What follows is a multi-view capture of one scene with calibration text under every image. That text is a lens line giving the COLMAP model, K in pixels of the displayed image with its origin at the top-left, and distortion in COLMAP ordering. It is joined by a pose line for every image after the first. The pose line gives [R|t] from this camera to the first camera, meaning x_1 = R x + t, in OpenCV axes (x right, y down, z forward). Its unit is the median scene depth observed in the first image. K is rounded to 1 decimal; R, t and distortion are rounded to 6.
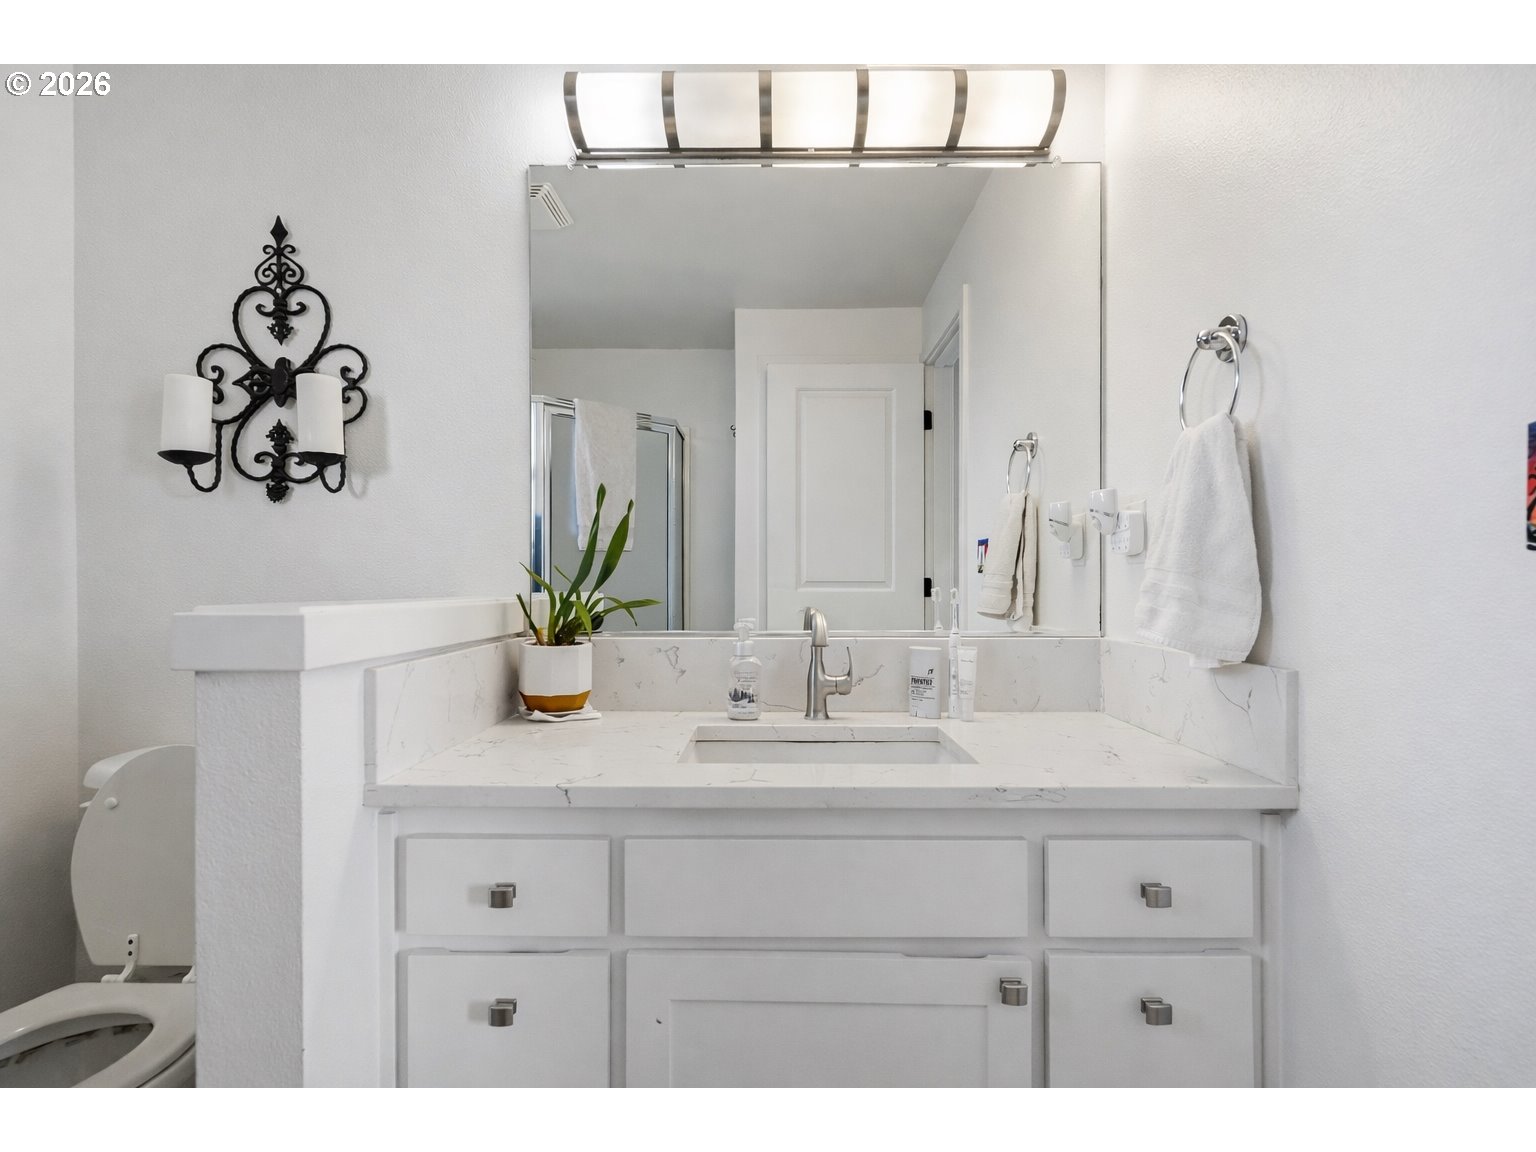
lens RADIAL K [[788.6, 0, 774.5], [0, 788.6, 582.7], [0, 0, 1]] dist [0.000754, -0.000485]
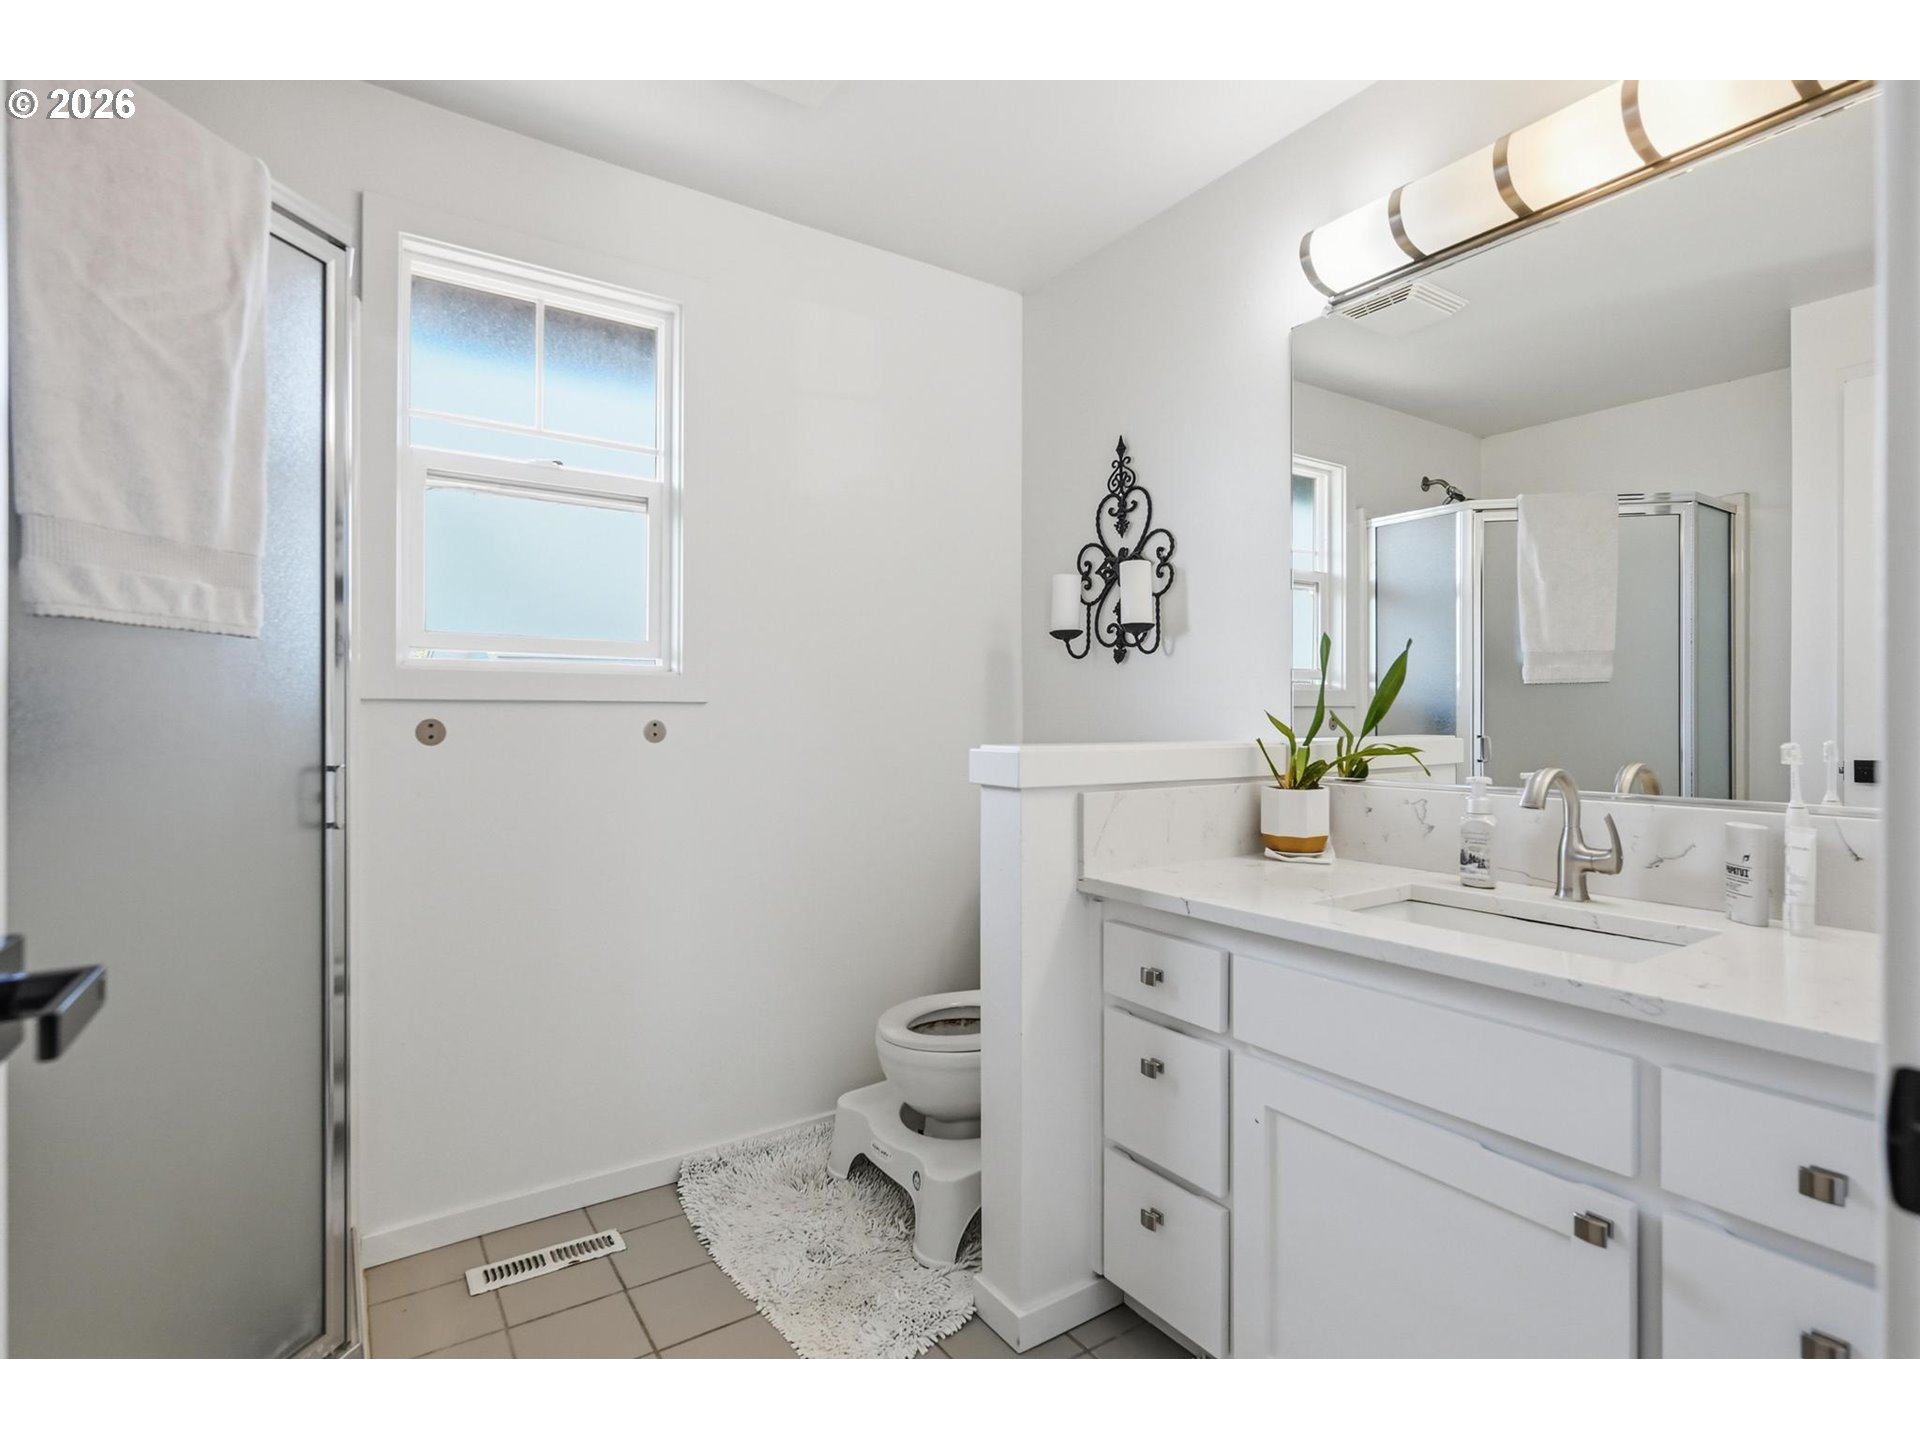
lens RADIAL K [[985.7, 0, 958.2], [0, 985.7, 720.8], [0, 0, 1]] dist [0.000754, -0.000485]
pose [[0.556085, 0.004645, -0.831112, 0.540663], [0.006002, 0.999936, 0.009604, -0.025858], [0.831103, -0.010329, 0.556022, -0.095936]]
